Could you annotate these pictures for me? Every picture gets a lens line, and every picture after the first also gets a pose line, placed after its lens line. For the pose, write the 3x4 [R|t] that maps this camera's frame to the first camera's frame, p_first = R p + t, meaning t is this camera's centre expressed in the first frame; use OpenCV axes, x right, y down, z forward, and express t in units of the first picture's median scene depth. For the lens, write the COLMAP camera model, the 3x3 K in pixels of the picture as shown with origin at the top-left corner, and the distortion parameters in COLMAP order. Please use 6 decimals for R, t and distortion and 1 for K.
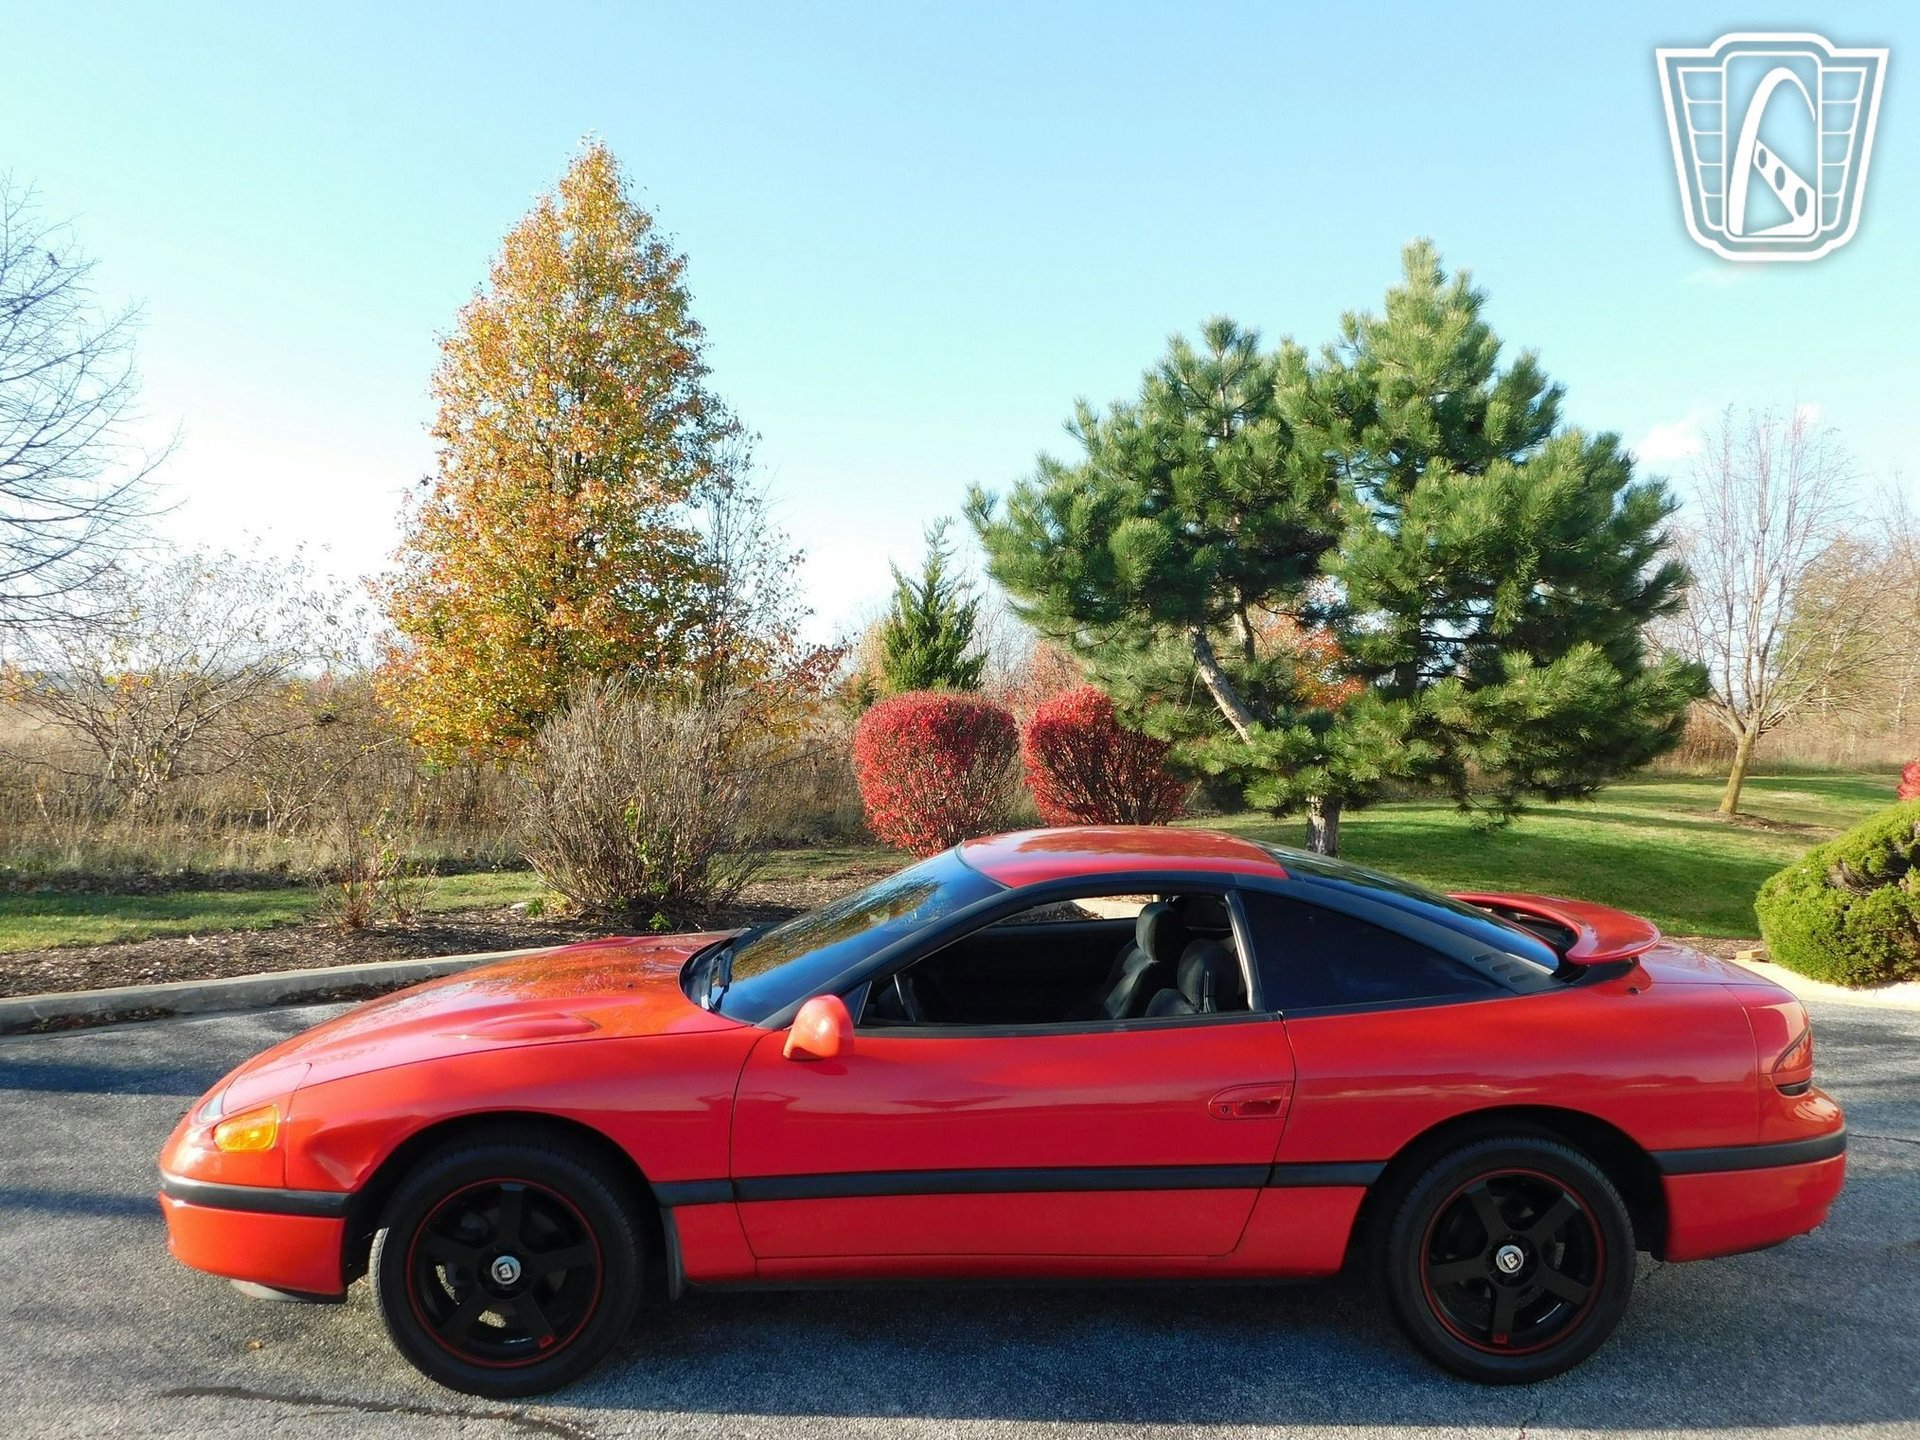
lens RADIAL K [[1673.1, 0, 959.4], [0, 1673.1, 731.8], [0, 0, 1]] dist [0.006169, 0.003519]
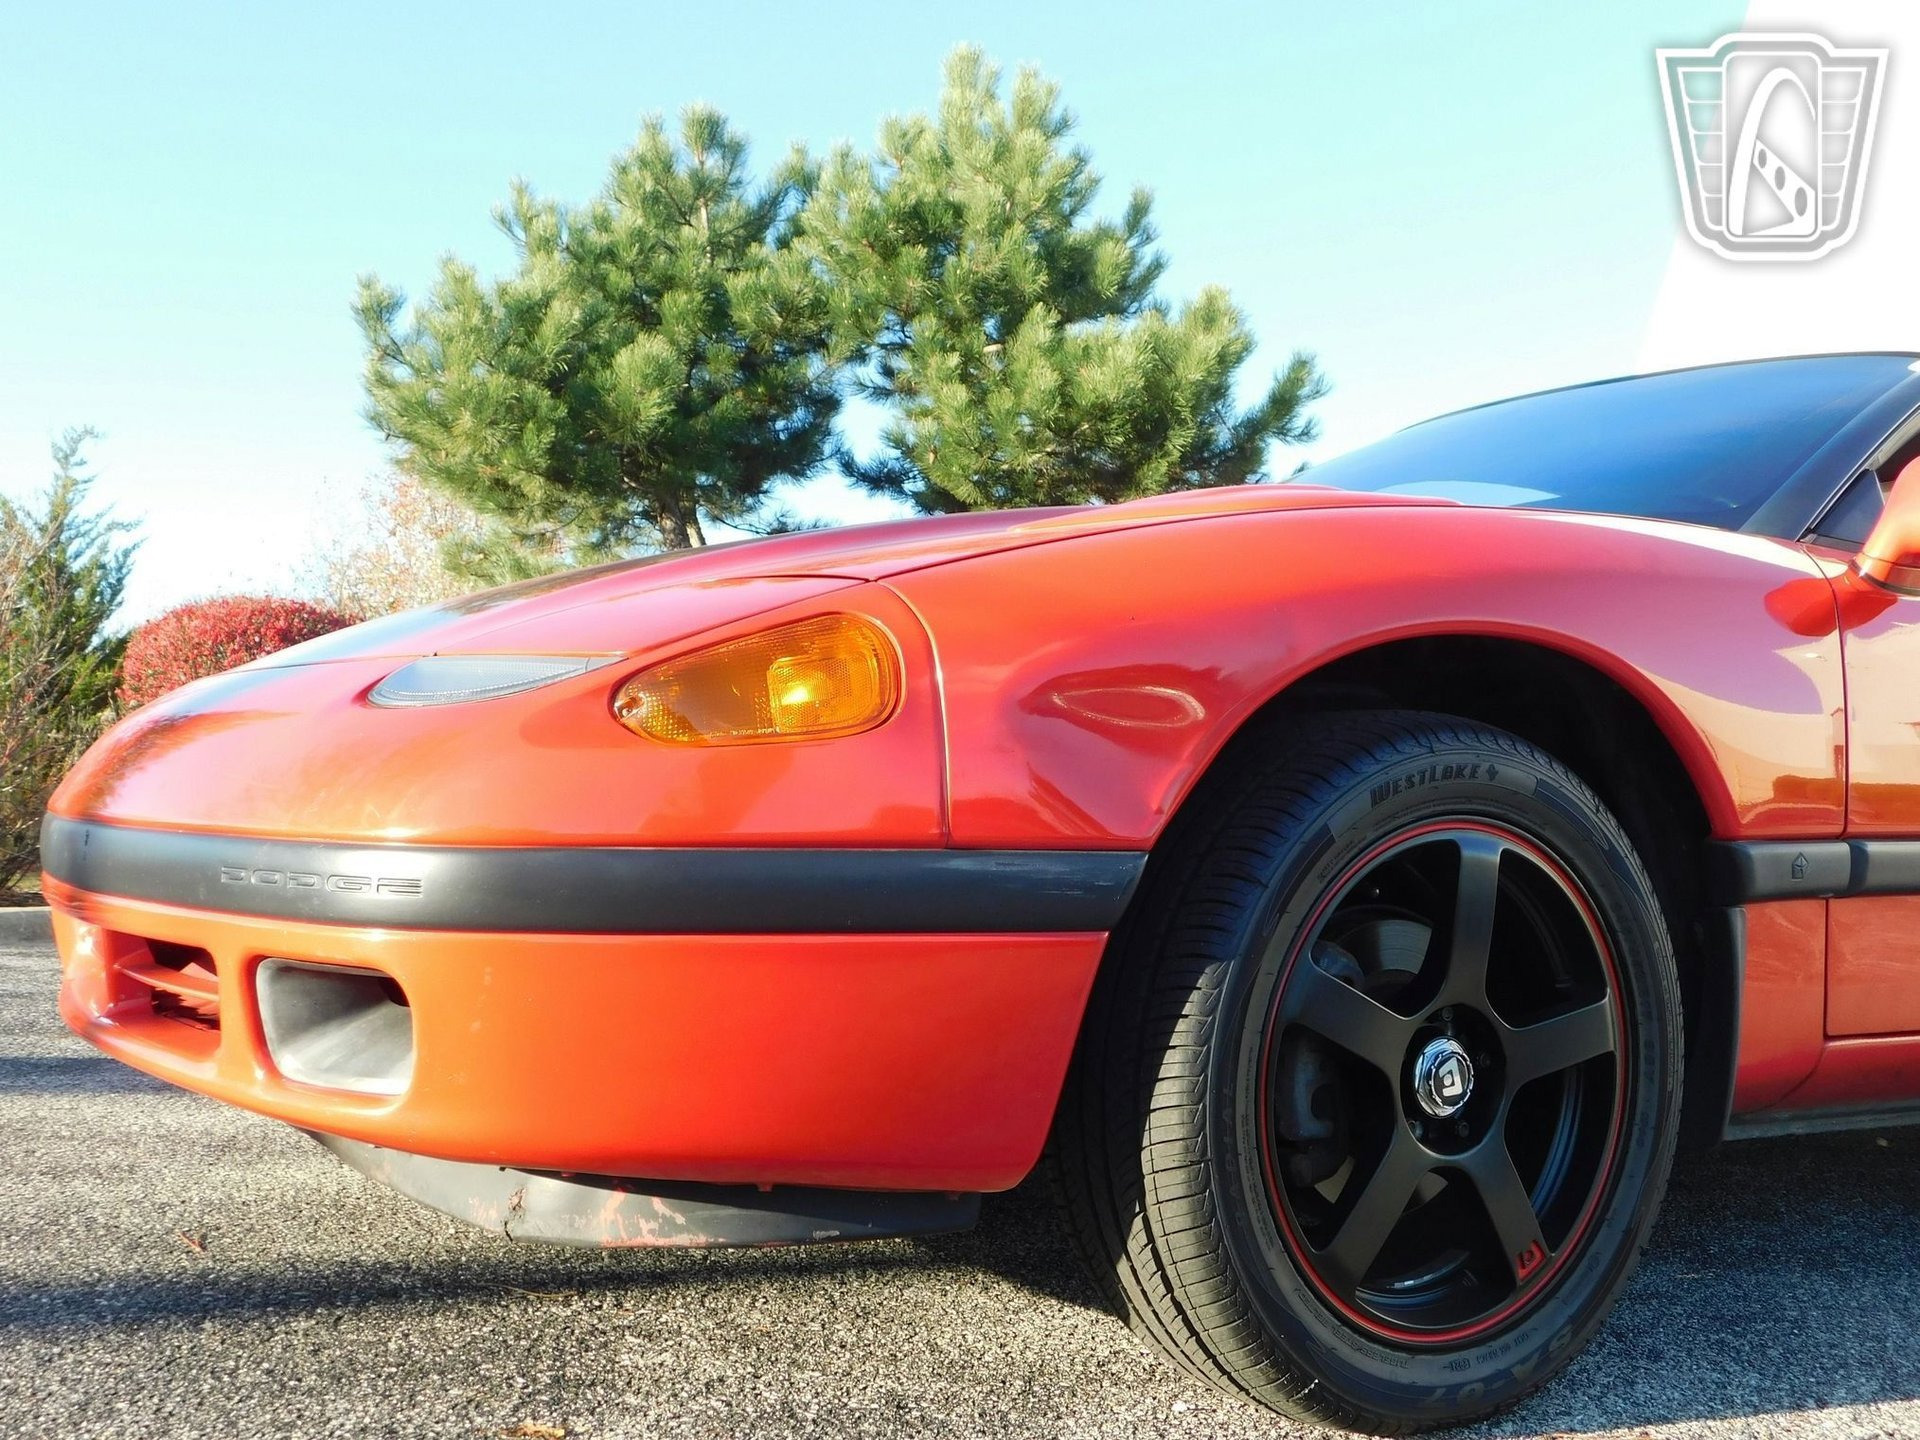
lens RADIAL K [[2031.1, 0, 948.9], [0, 2031.1, 697.1], [0, 0, 1]] dist [0.015274, 0.000000]
pose [[0.873654, 0.046881, 0.484283, -0.192817], [-0.009448, 0.996794, -0.079451, 0.089339], [-0.486455, 0.064837, 0.871296, 0.212905]]
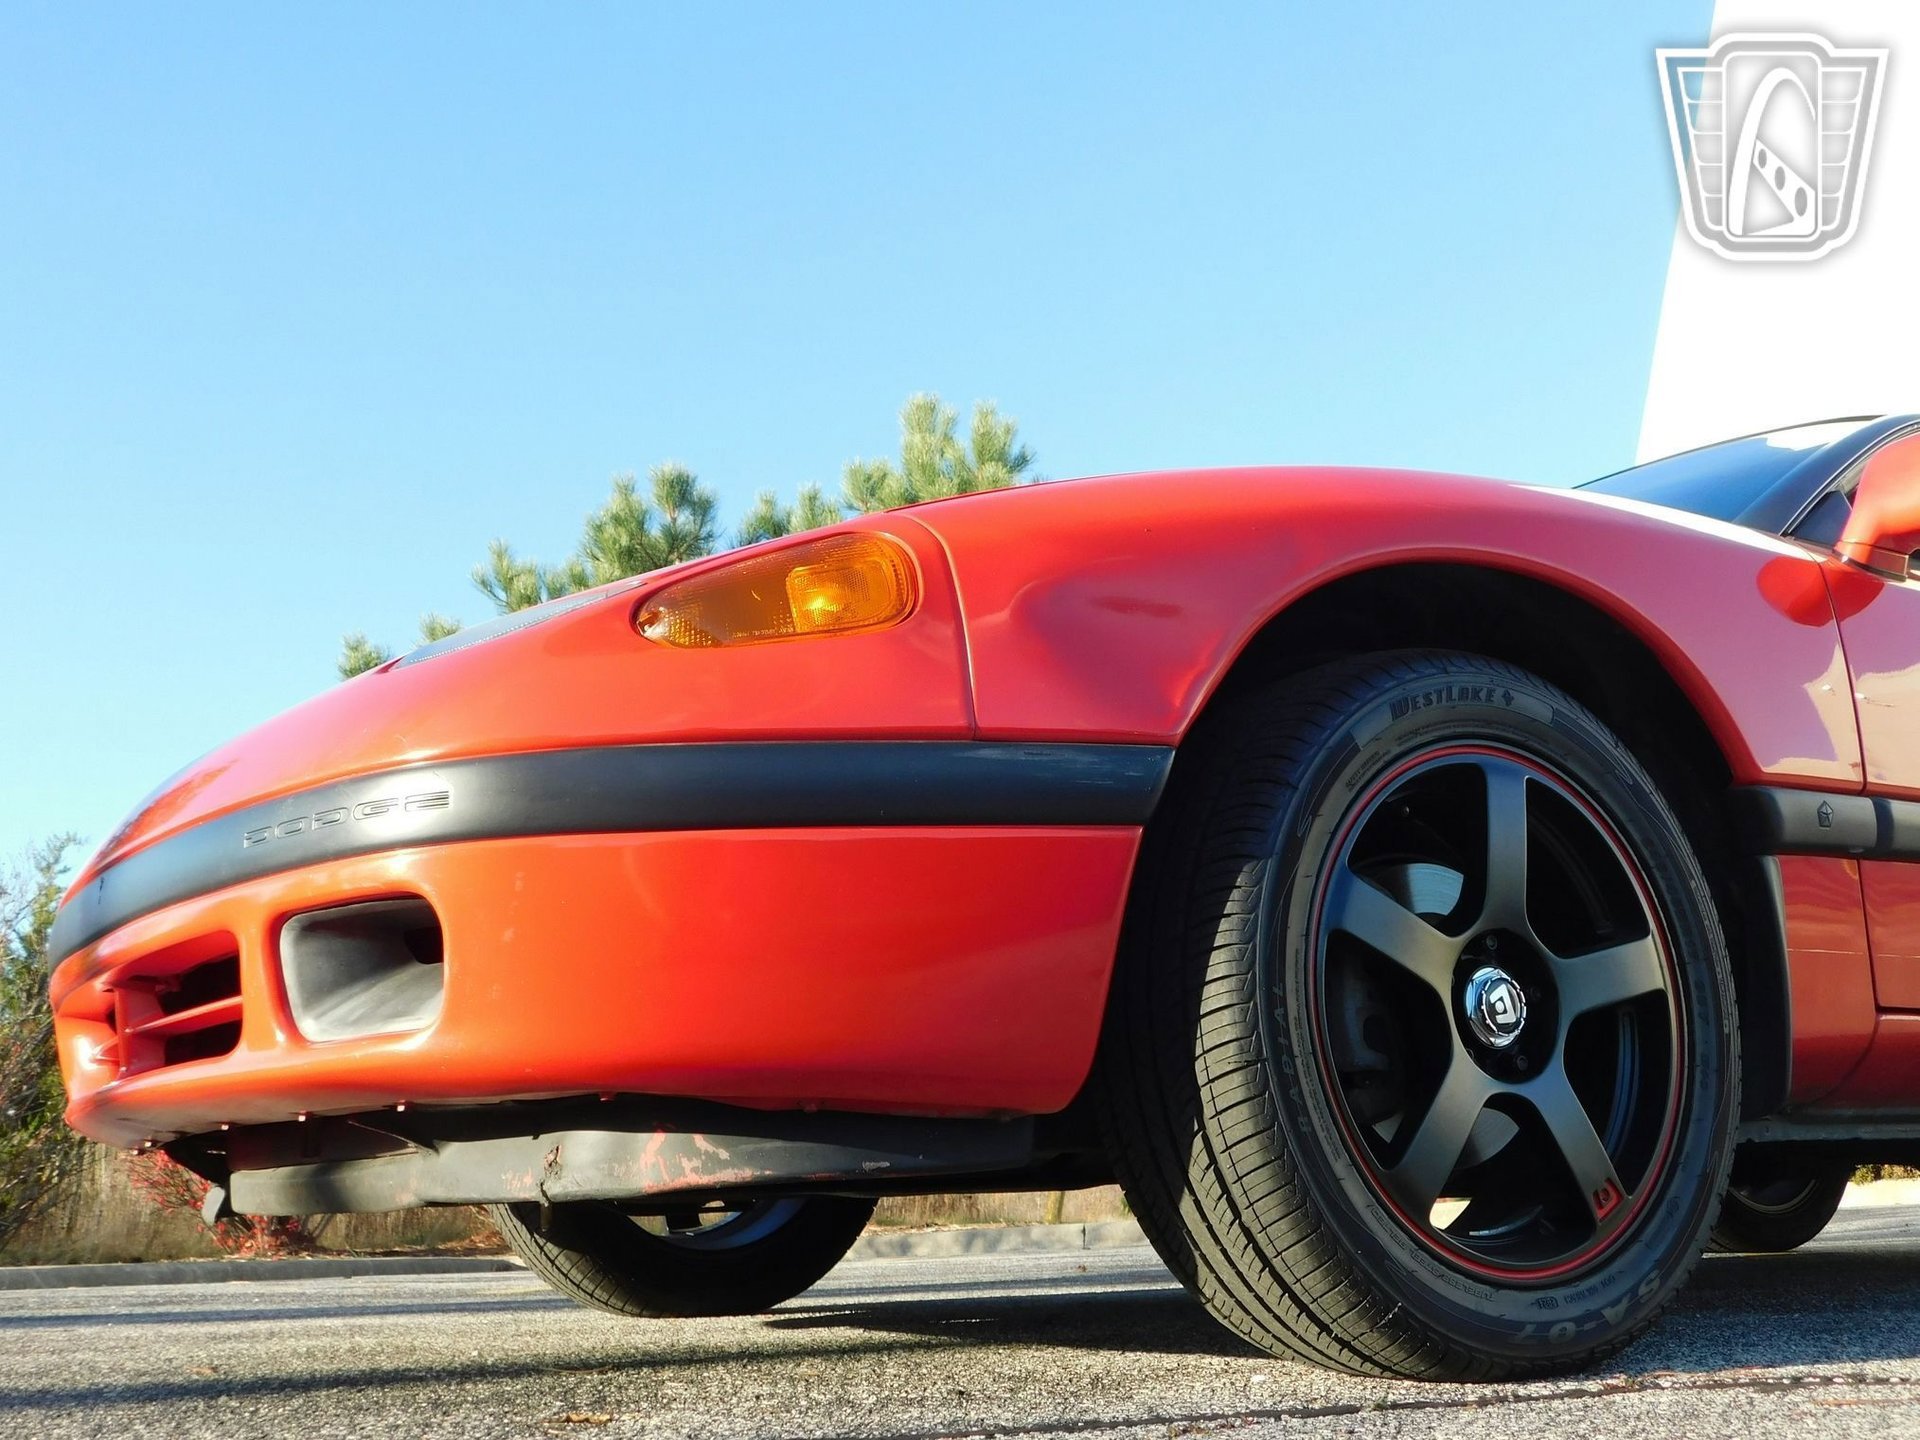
lens RADIAL K [[2031.1, 0, 945.9], [0, 2031.1, 698.3], [0, 0, 1]] dist [0.015274, 0.000000]
pose [[0.874305, 0.081542, 0.478479, -0.193468], [0.055913, 0.962305, -0.266163, 0.120069], [-0.482146, 0.259461, 0.836789, 0.218338]]
